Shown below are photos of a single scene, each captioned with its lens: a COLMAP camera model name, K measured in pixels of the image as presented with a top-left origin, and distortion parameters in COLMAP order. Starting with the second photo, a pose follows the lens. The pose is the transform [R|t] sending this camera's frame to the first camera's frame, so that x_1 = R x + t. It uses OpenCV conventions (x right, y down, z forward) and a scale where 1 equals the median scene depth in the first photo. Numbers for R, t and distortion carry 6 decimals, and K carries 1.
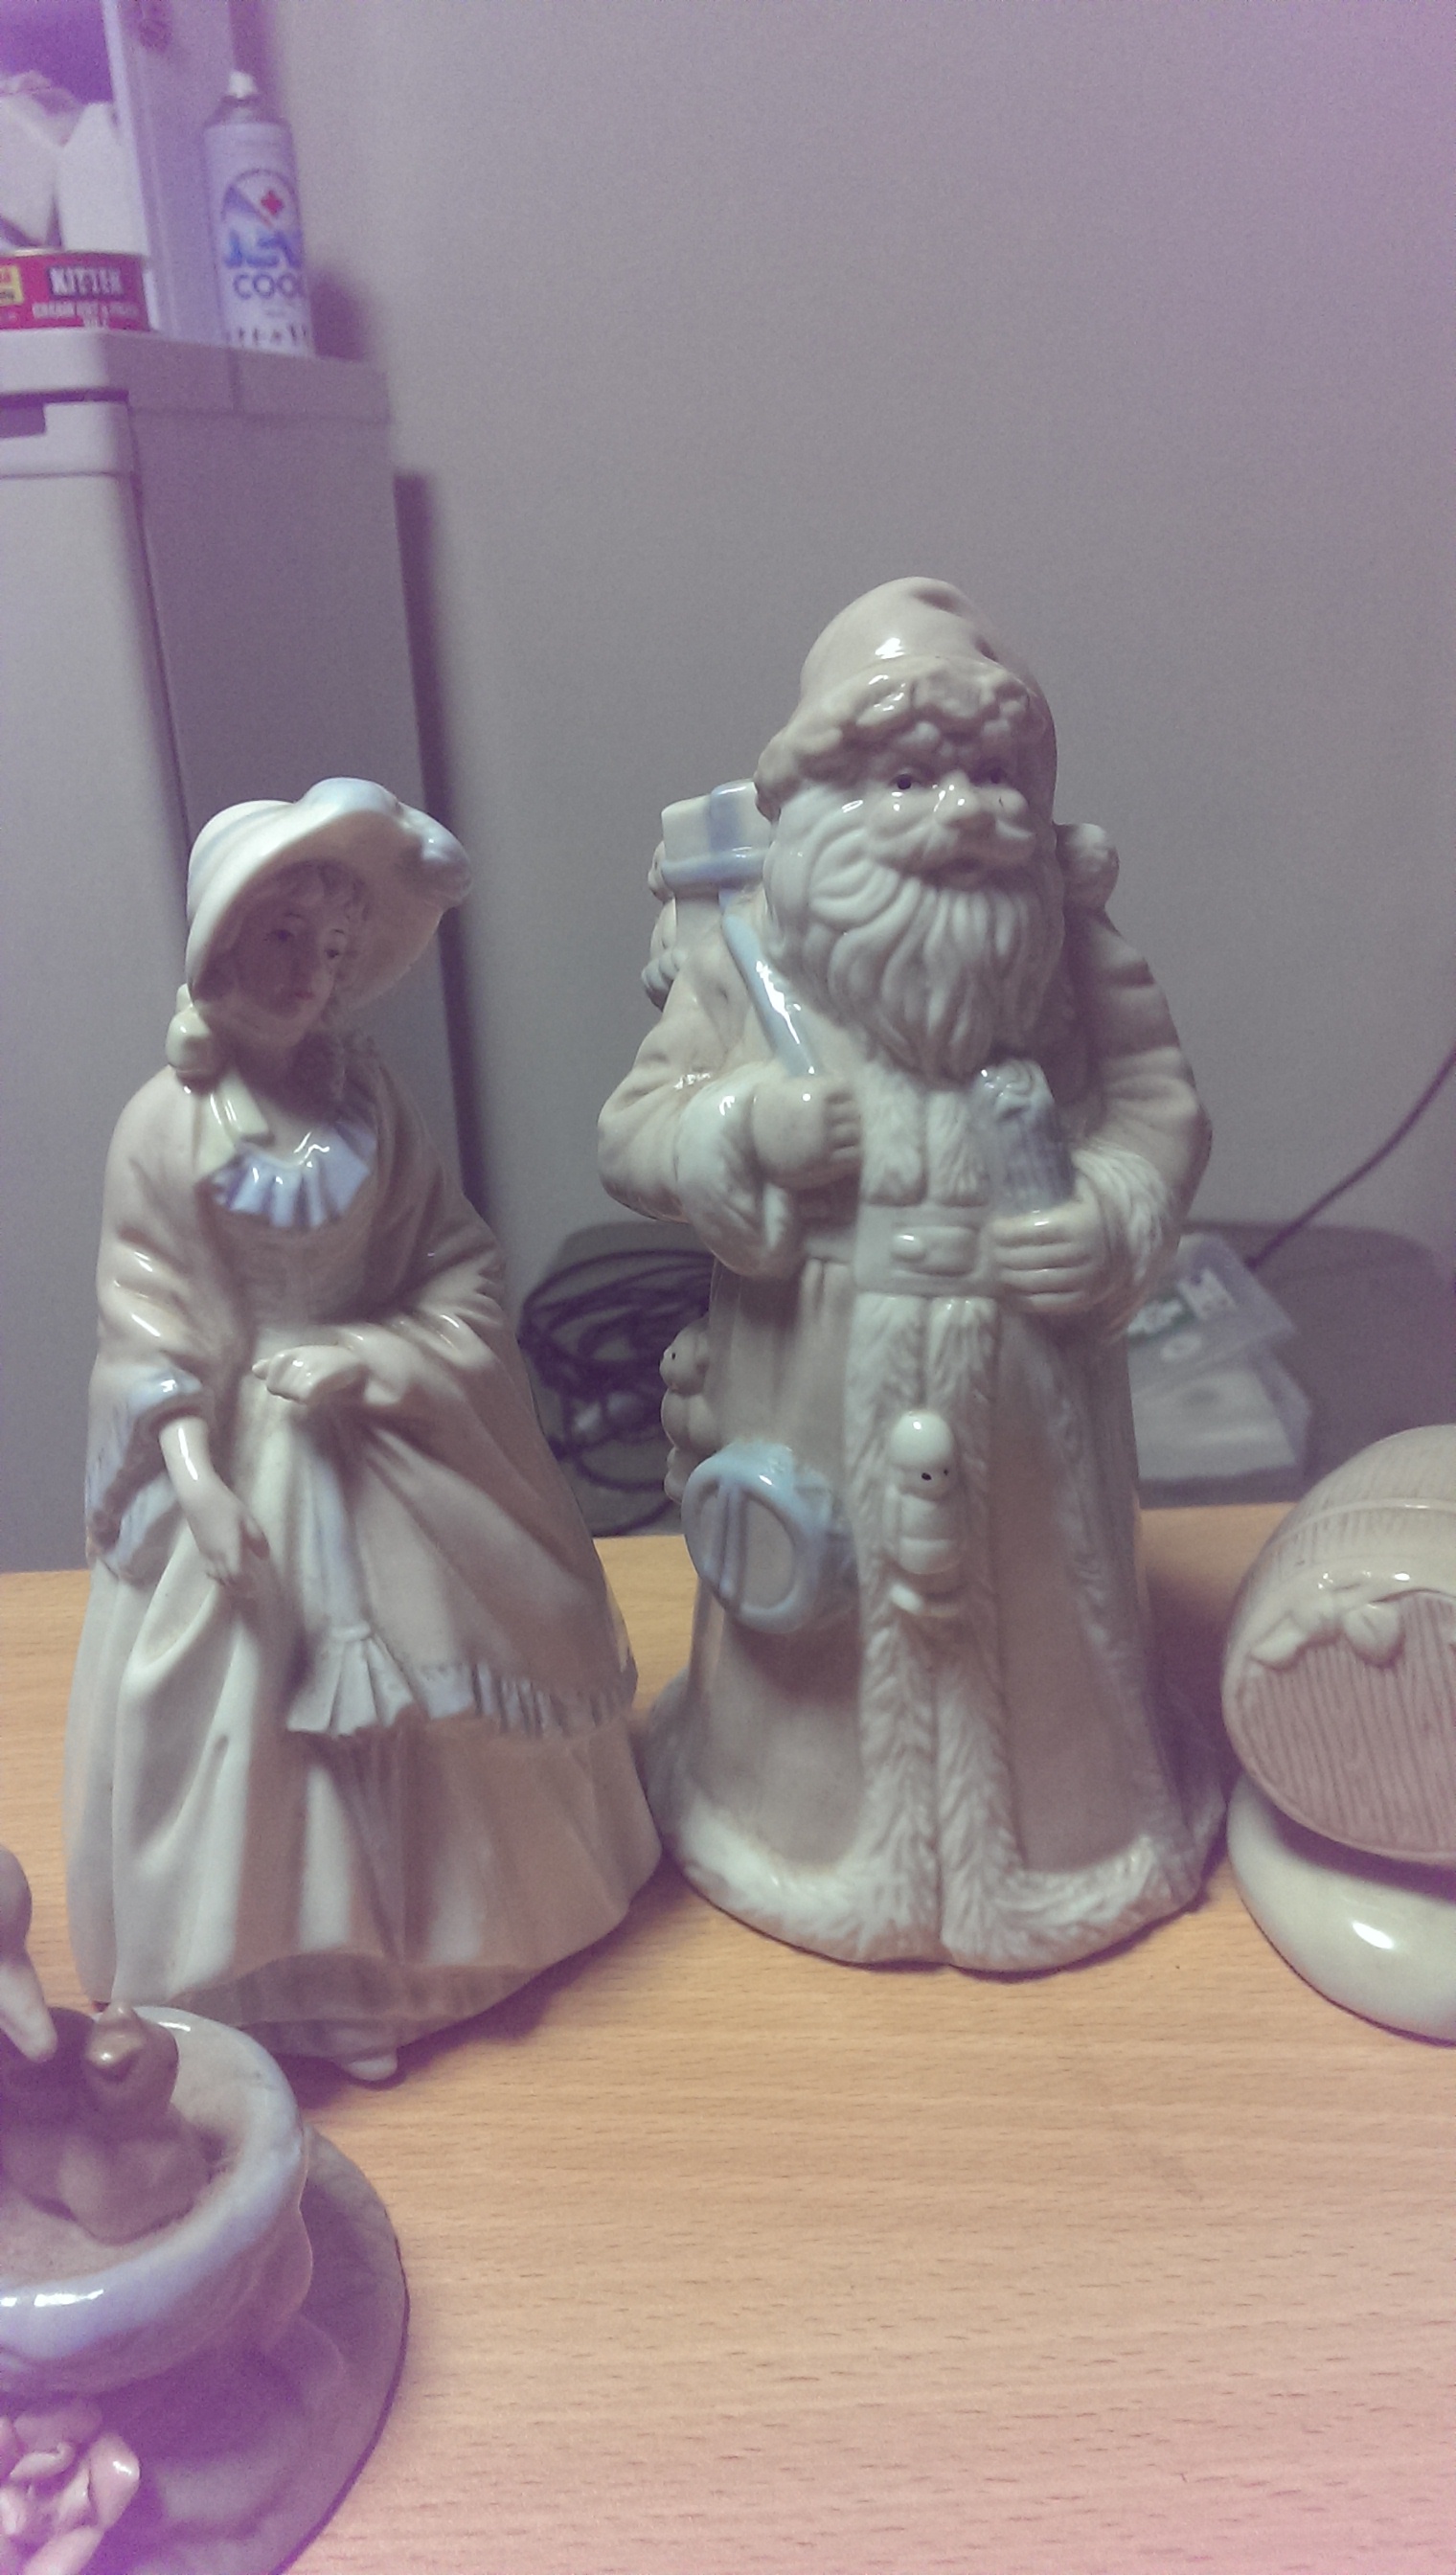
lens RADIAL K [[1976.3, 0, 728.0], [0, 1976.3, 1287.5], [0, 0, 1]] dist [0.074302, -0.183522]
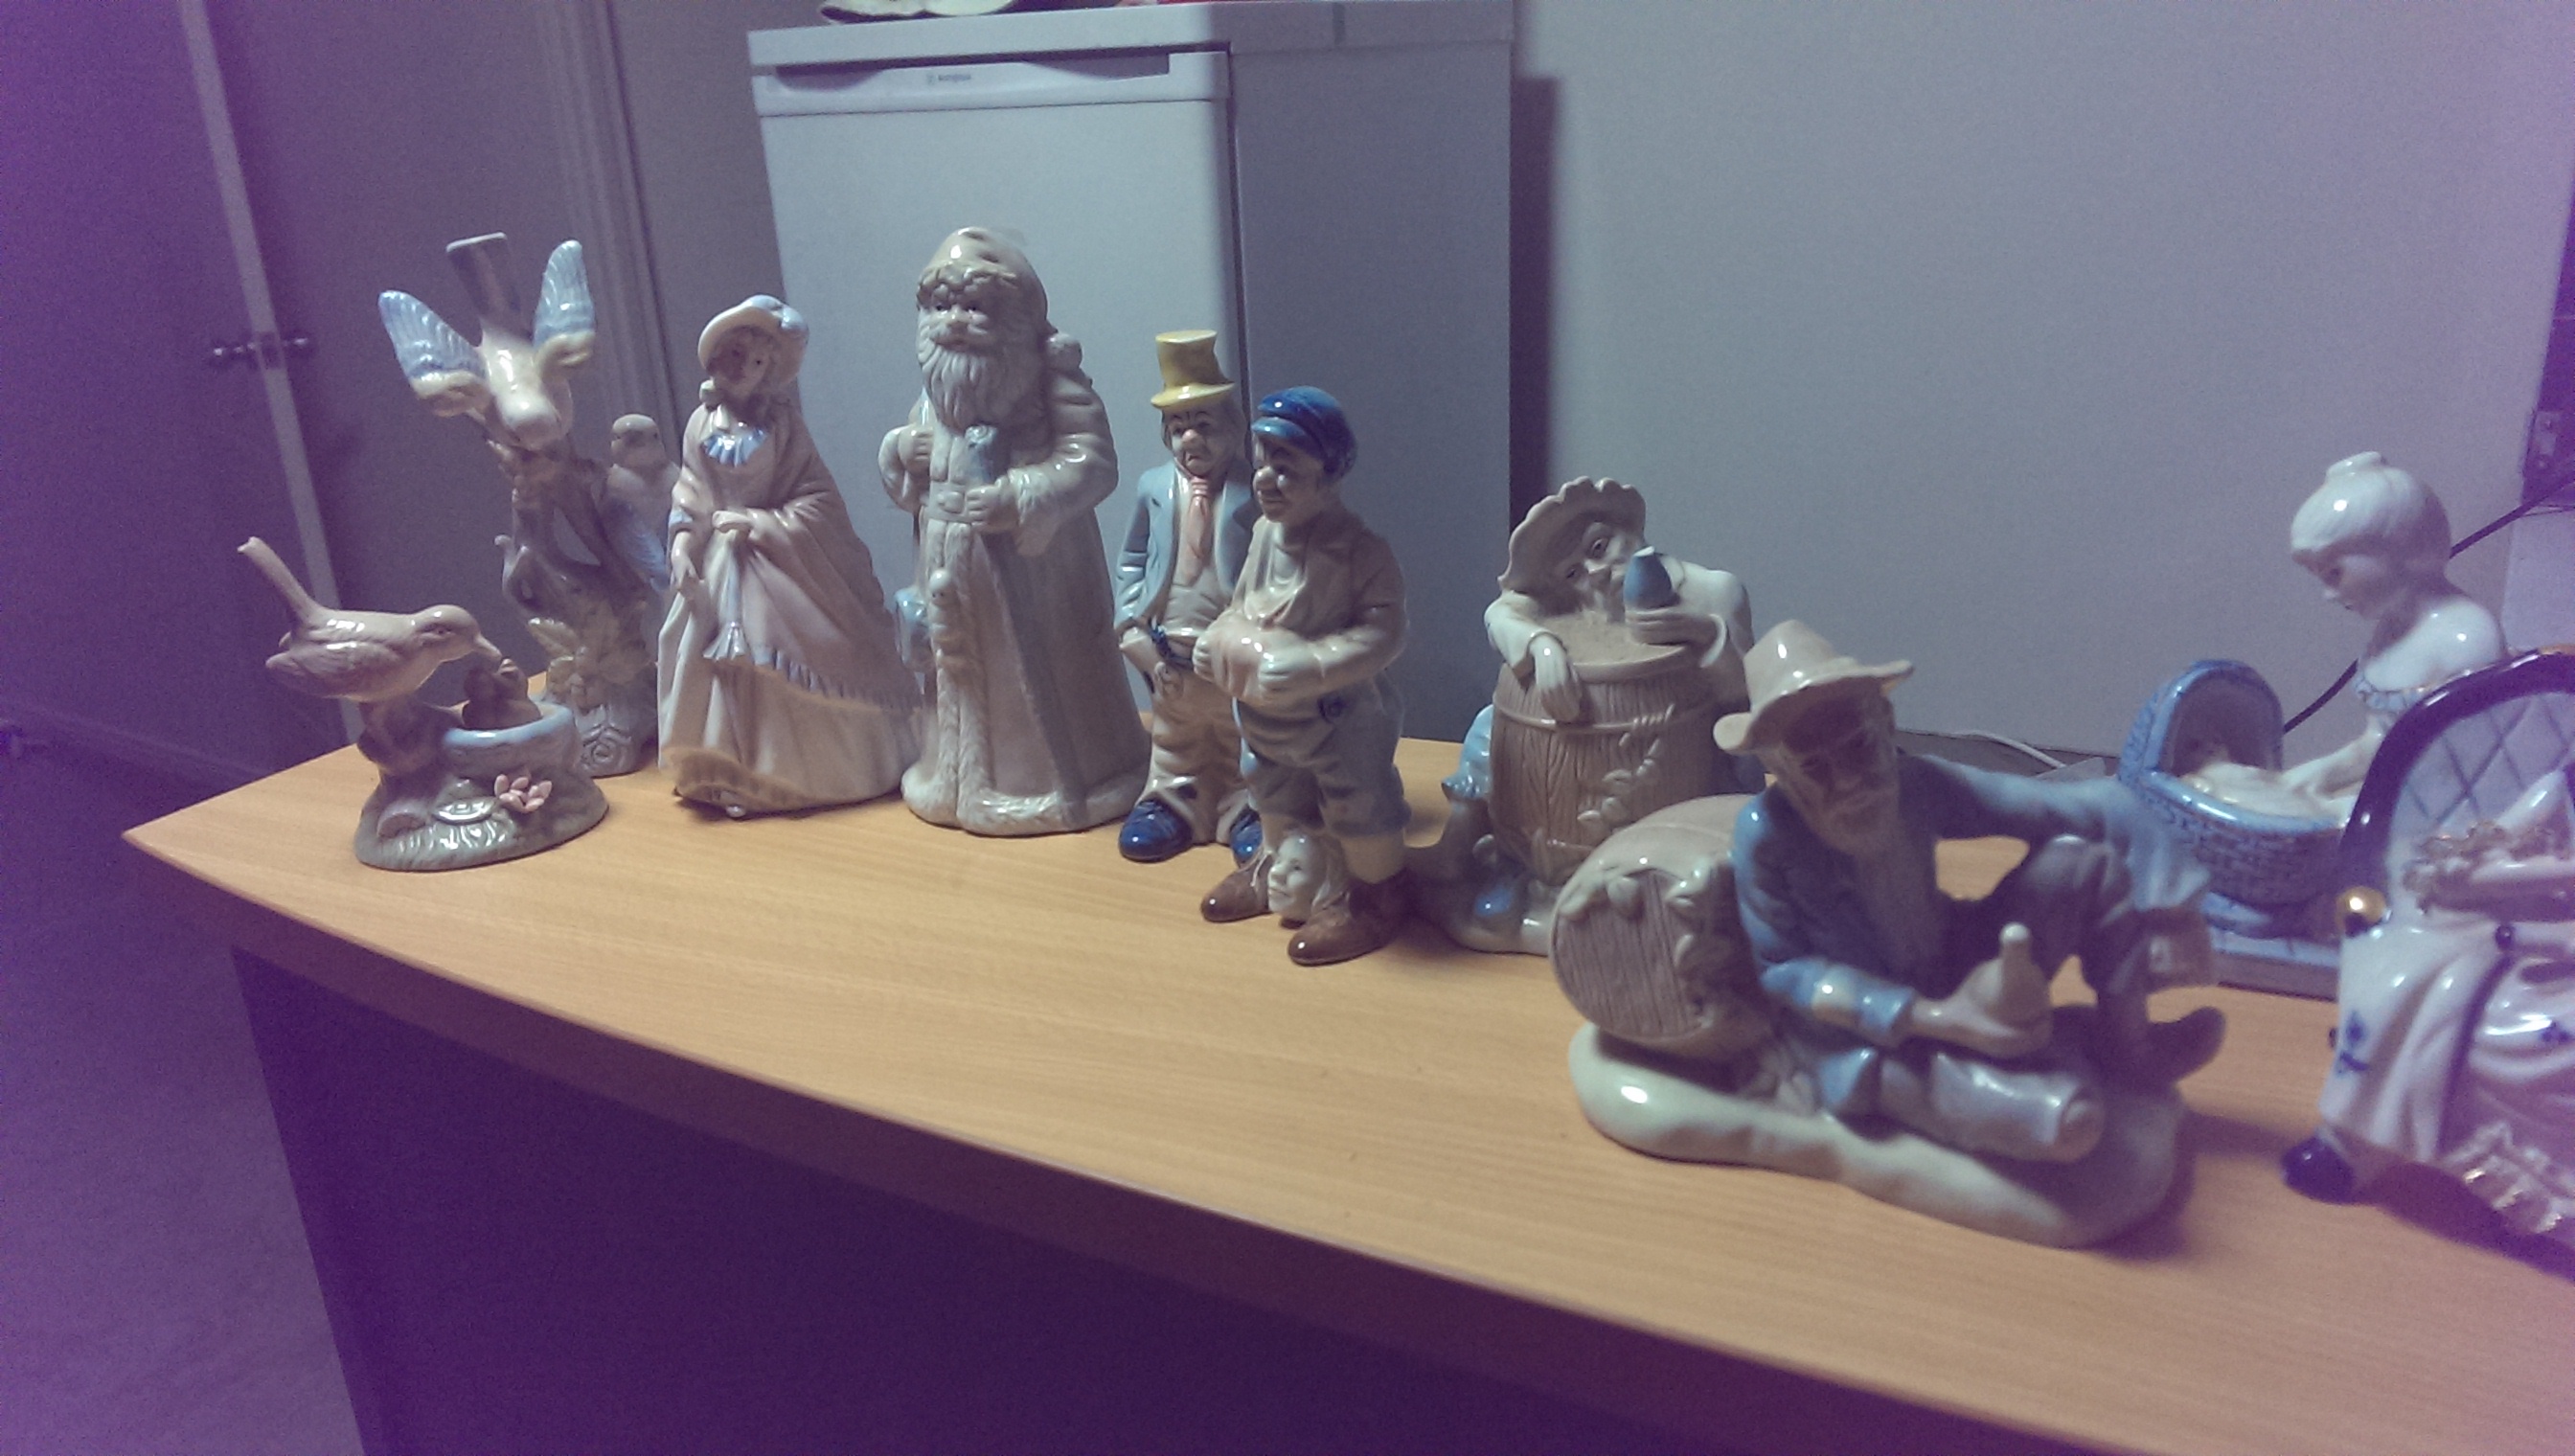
lens RADIAL K [[1856.5, 0, 1291.0], [0, 1856.5, 731.4], [0, 0, 1]] dist [-0.003639, -0.001541]
pose [[0.900723, 0.146921, -0.408795, 1.444562], [-0.157945, 0.987424, 0.006870, 0.176240], [0.404663, 0.058379, 0.912601, -0.874312]]
